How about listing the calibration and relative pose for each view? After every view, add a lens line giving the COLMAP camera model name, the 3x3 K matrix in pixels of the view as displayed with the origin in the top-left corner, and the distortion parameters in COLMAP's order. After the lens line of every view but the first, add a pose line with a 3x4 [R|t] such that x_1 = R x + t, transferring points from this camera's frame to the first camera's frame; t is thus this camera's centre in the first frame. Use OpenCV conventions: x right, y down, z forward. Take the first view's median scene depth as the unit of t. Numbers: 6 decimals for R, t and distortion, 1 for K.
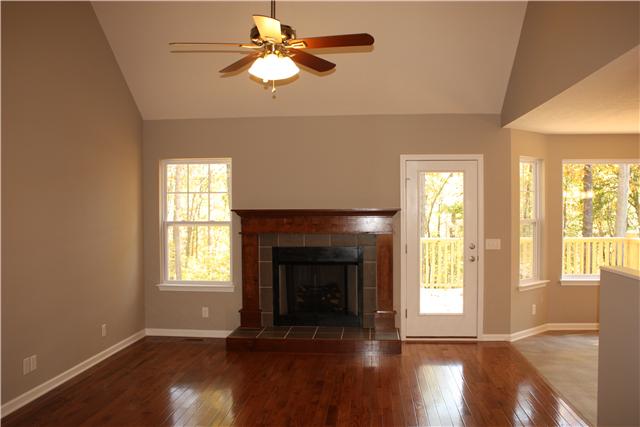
lens RADIAL K [[606.0, 0, 318.2], [0, 606.0, 215.5], [0, 0, 1]] dist [-0.012409, 0.000000]
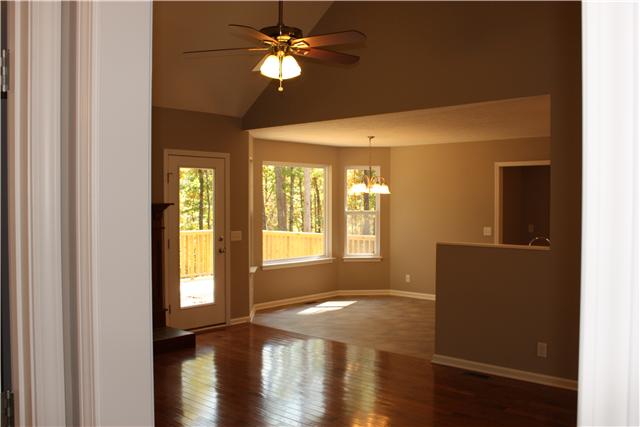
lens RADIAL K [[646.8, 0, 317.0], [0, 646.8, 216.2], [0, 0, 1]] dist [-0.020707, 0.000000]
pose [[0.609308, -0.013105, 0.792825, -0.548508], [0.005363, 0.999909, 0.012407, -0.002368], [-0.792916, -0.003307, 0.609323, 0.171205]]
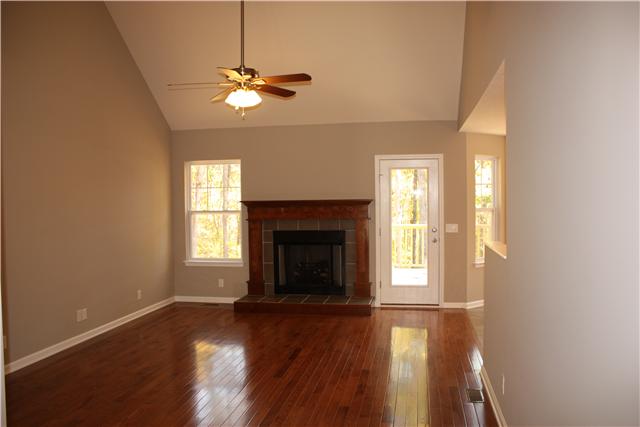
lens RADIAL K [[606.0, 0, 320.2], [0, 606.0, 209.4], [0, 0, 1]] dist [-0.012409, 0.000000]
pose [[0.994438, -0.005058, -0.105204, 0.154568], [0.005481, 0.999978, 0.003728, 0.004255], [0.105183, -0.004284, 0.994444, -0.229129]]
